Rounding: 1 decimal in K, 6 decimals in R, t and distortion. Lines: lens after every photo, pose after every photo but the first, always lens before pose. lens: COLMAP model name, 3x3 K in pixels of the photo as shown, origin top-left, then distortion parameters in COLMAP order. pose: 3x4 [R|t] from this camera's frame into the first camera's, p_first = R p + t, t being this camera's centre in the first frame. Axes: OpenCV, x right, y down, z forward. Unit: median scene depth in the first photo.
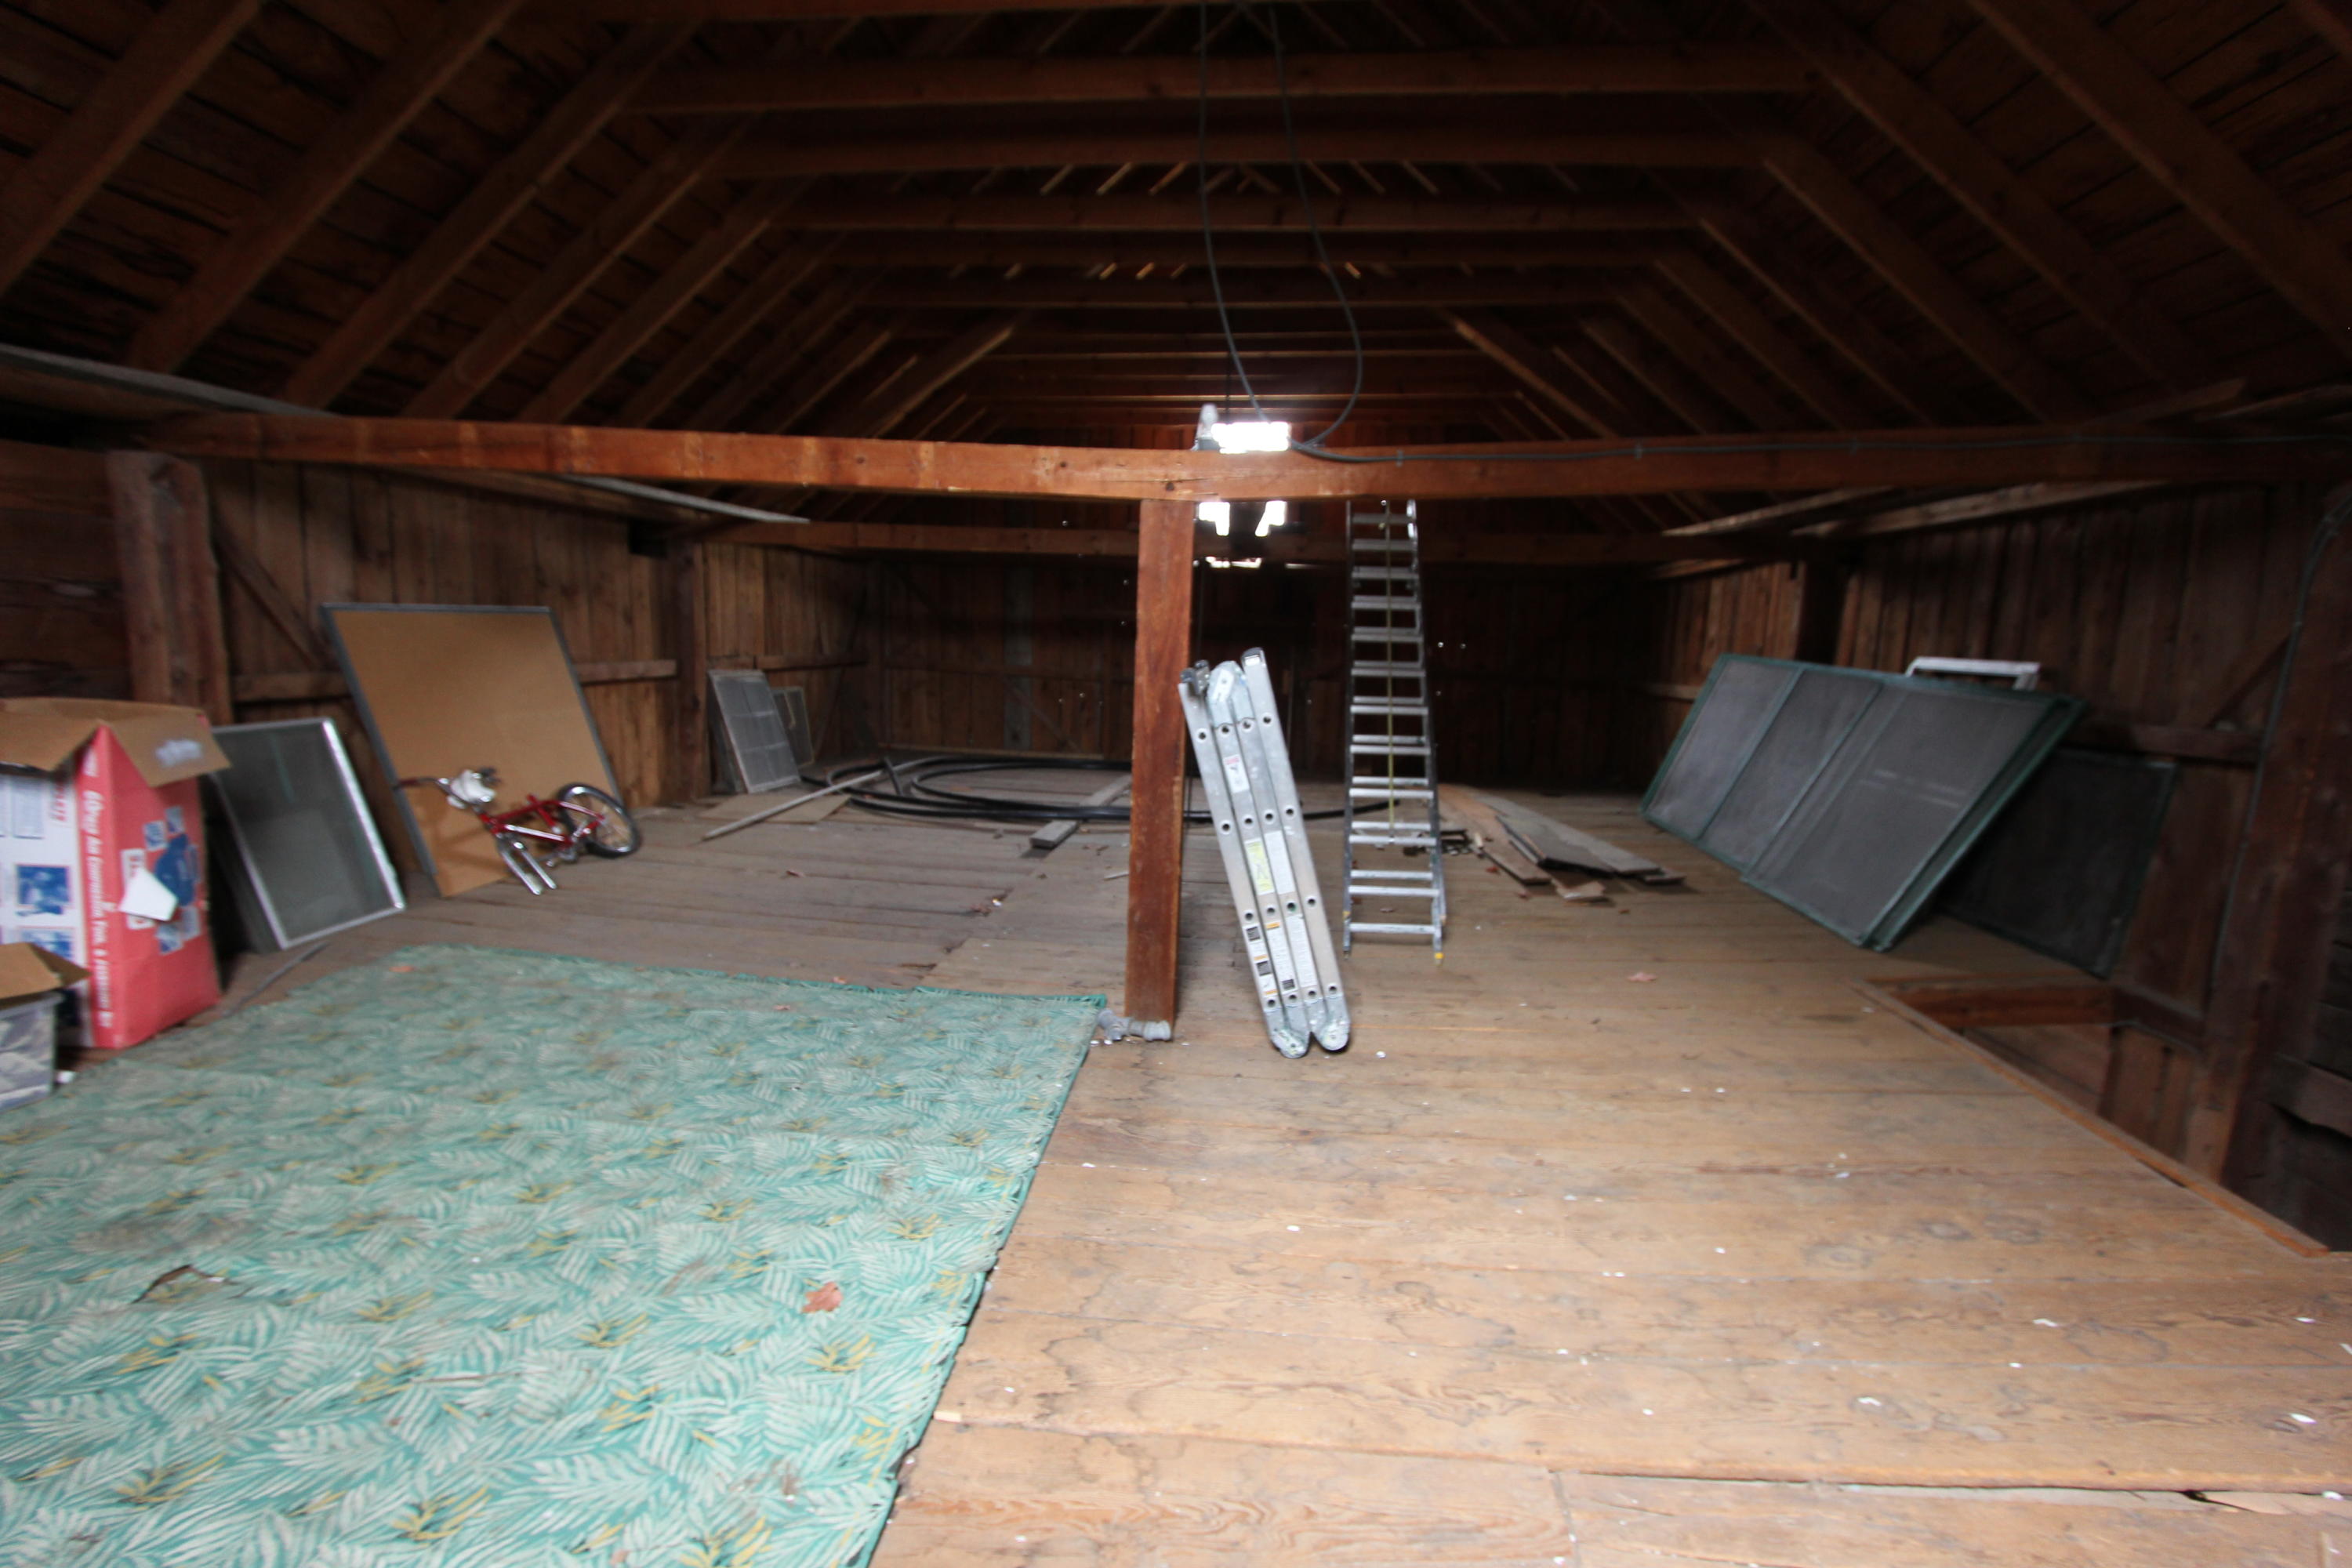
lens RADIAL K [[1086.3, 0, 1170.9], [0, 1086.3, 821.4], [0, 0, 1]] dist [-0.013862, 0.000955]
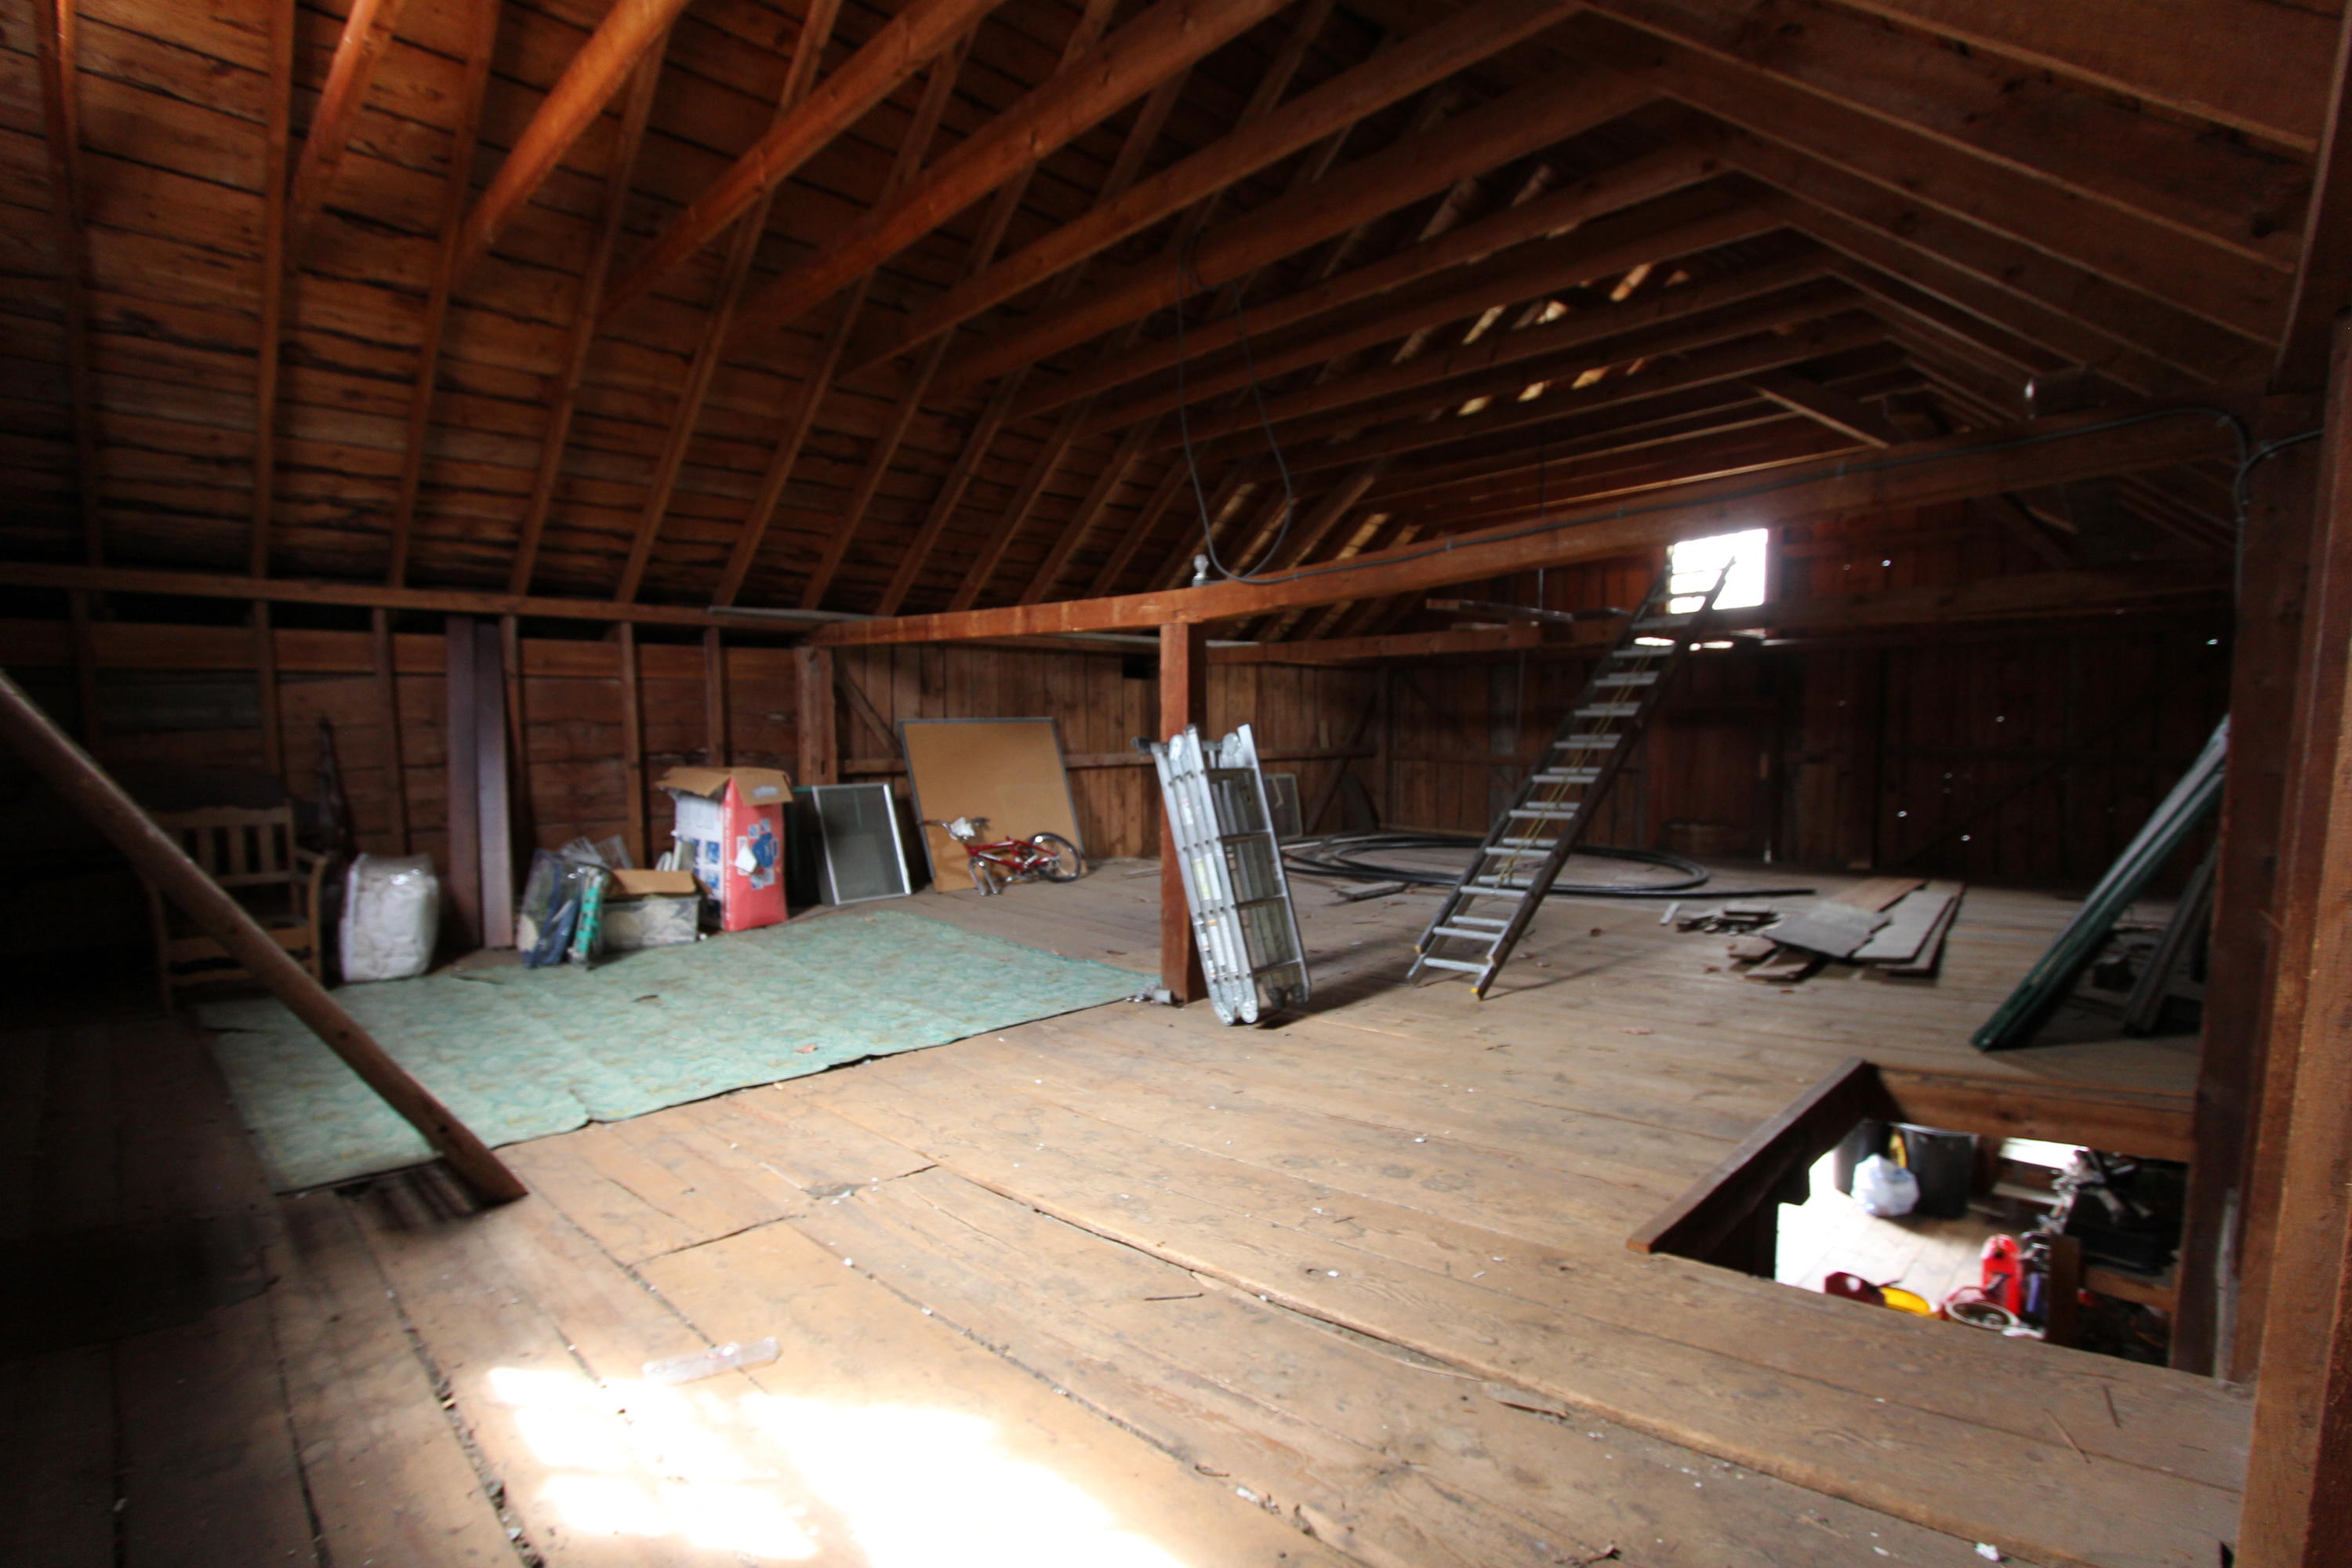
lens RADIAL K [[1112.6, 0, 1172.7], [0, 1112.6, 832.5], [0, 0, 1]] dist [-0.011938, 0.000225]
pose [[0.761945, 0.023337, -0.647221, 0.903406], [-0.080295, 0.995044, -0.058649, 0.064899], [0.642645, 0.096656, 0.760043, -0.098503]]
